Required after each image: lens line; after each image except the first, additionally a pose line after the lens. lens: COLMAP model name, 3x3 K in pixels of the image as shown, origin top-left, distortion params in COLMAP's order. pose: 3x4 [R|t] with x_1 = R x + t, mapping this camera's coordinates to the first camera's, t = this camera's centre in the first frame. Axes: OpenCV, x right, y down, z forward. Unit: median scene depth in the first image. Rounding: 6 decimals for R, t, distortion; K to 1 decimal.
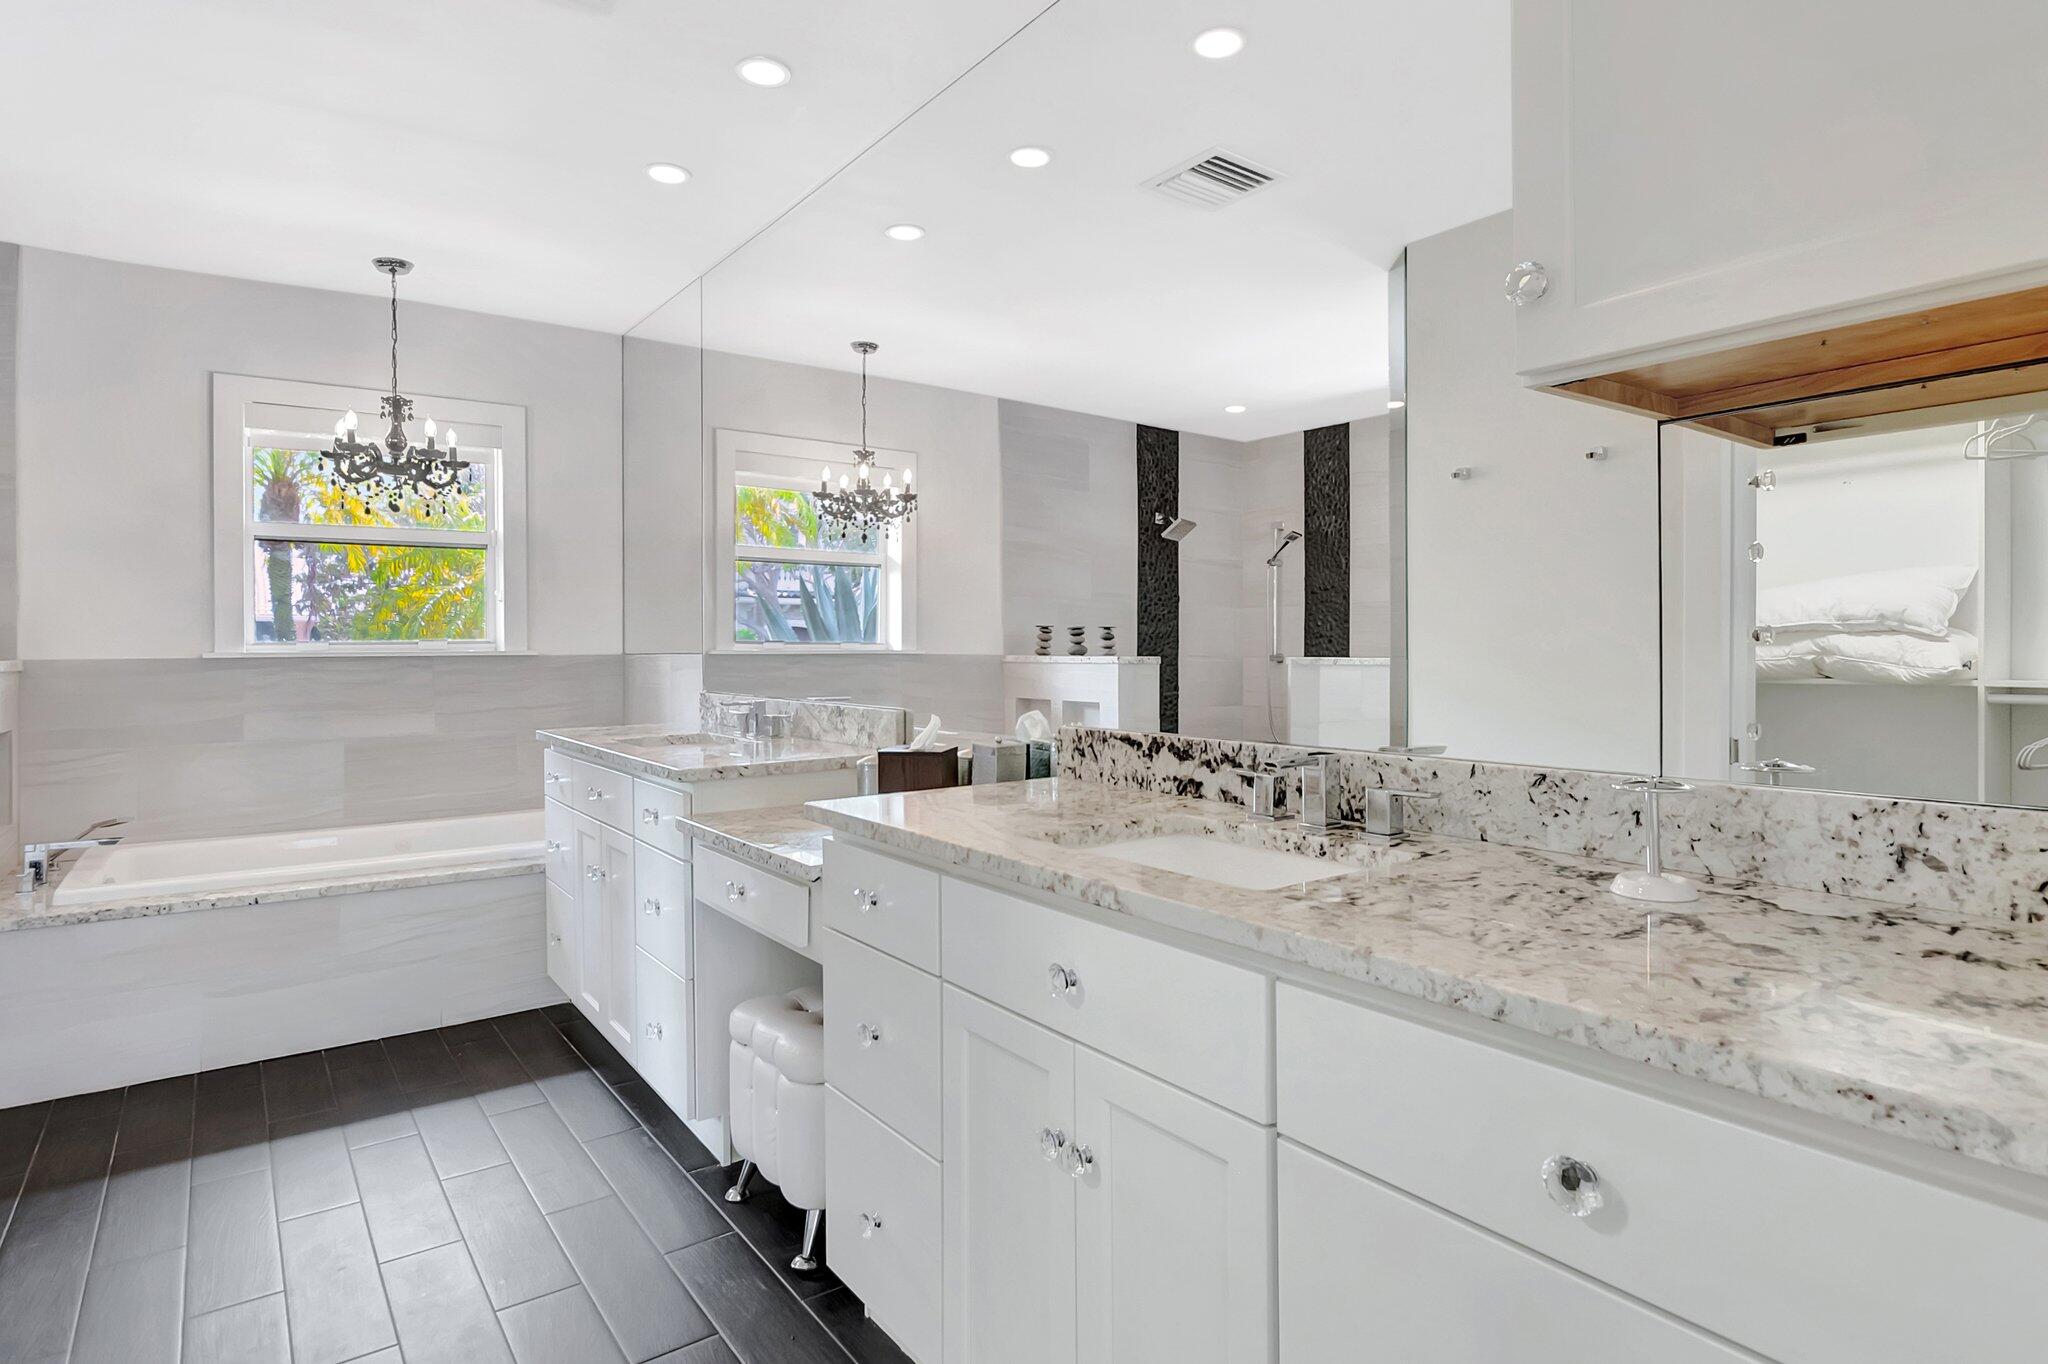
lens RADIAL K [[1070.3, 0, 1015.8], [0, 1070.3, 664.4], [0, 0, 1]] dist [-0.015521, 0.008449]
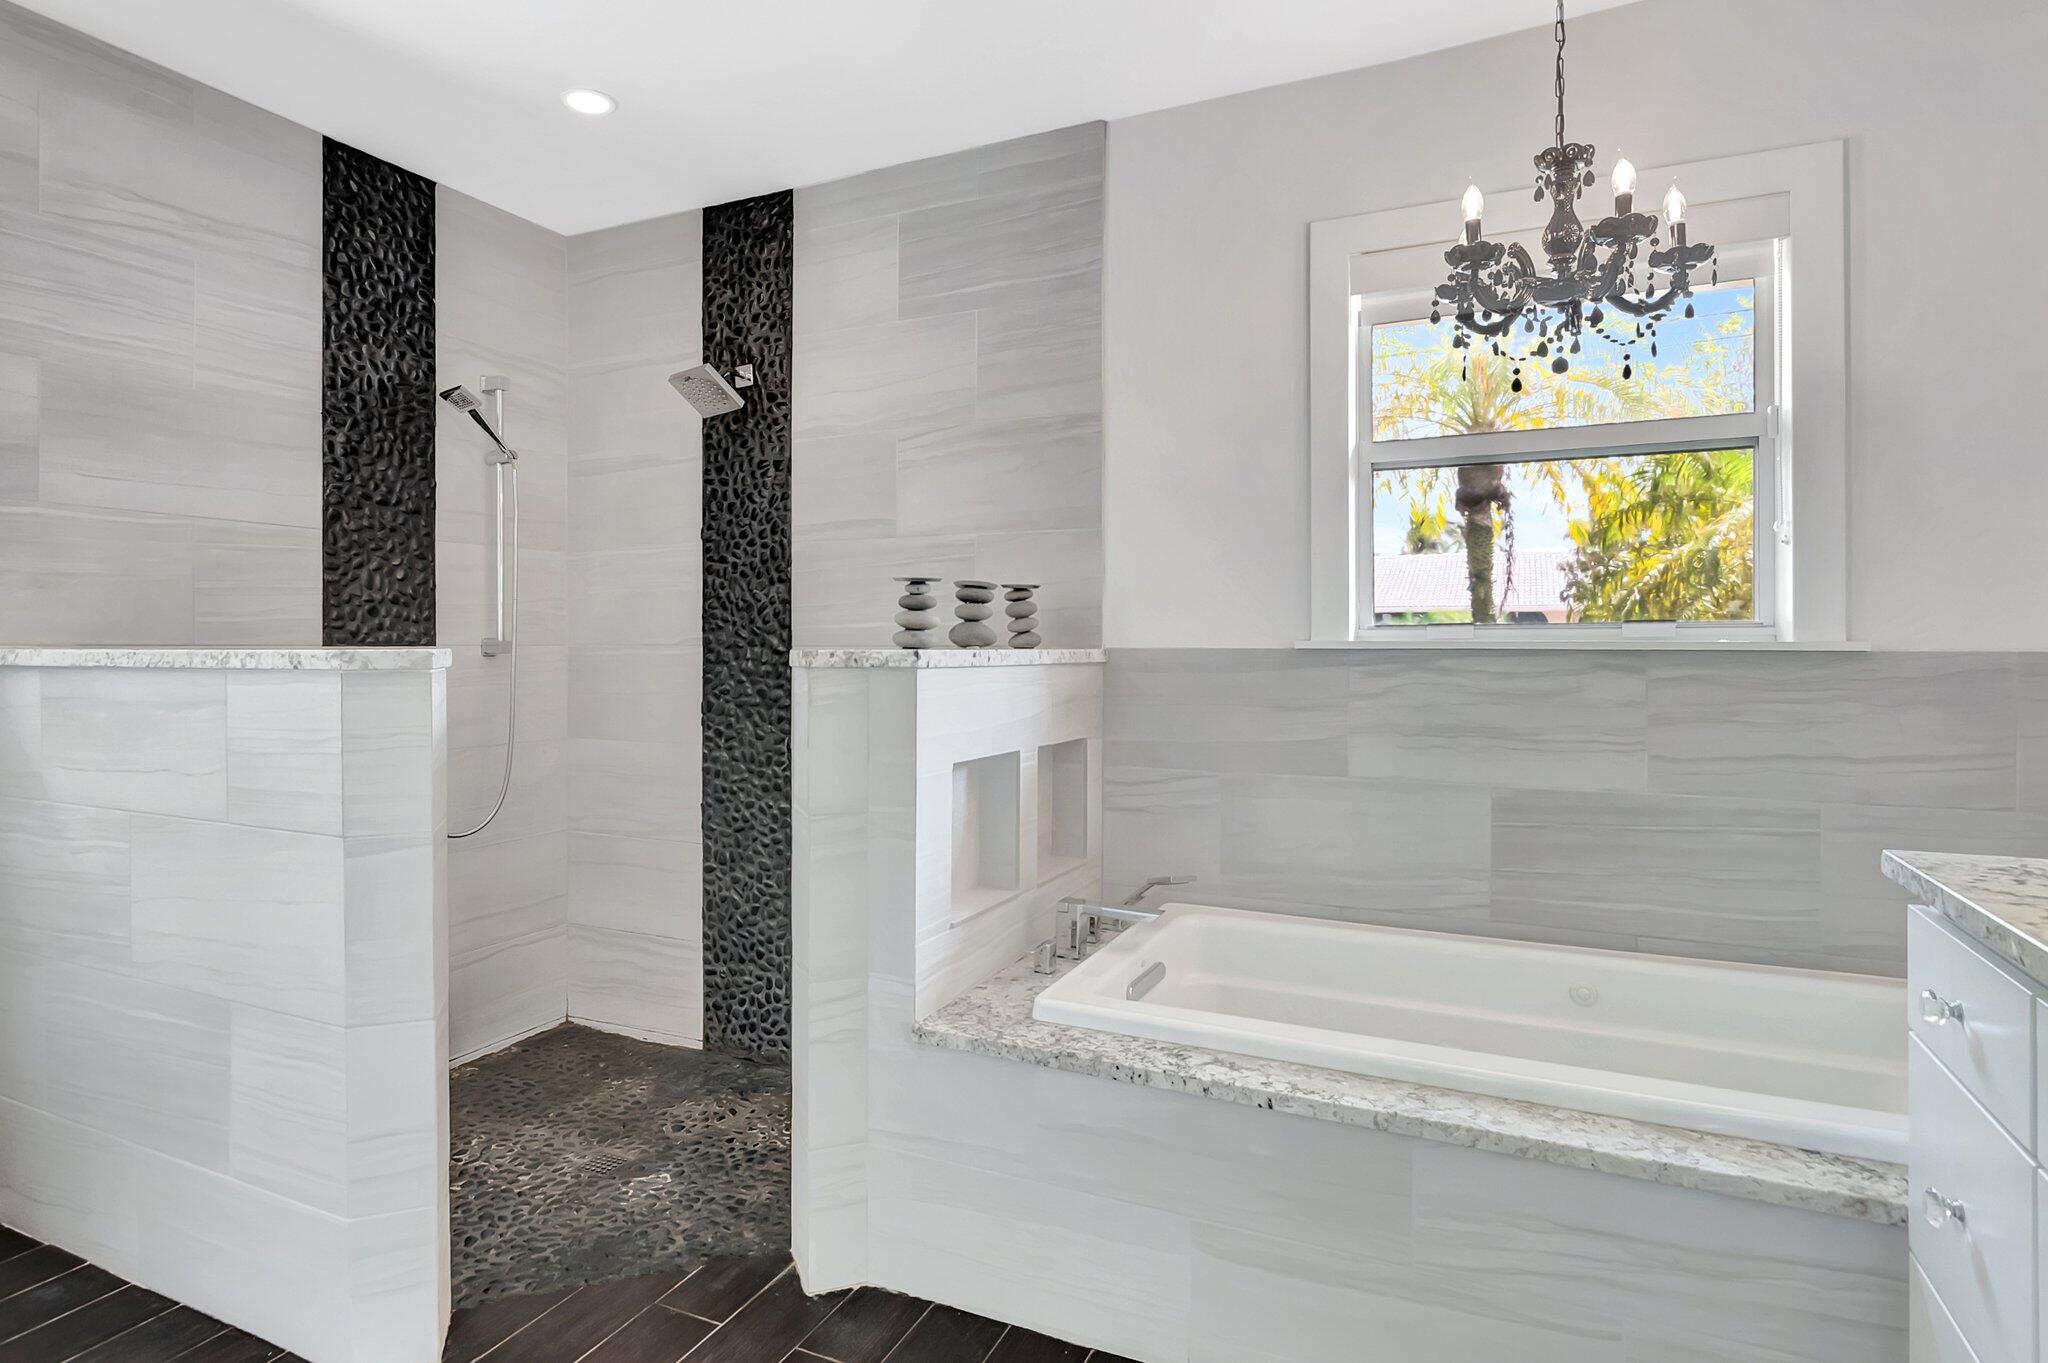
lens RADIAL K [[1070.3, 0, 1024.5], [0, 1070.3, 634.3], [0, 0, 1]] dist [-0.015521, 0.008449]
pose [[0.476615, -0.002021, -0.879110, -0.256643], [-0.016987, 0.999789, -0.011508, -0.004611], [0.878948, 0.020418, 0.476481, 0.538331]]
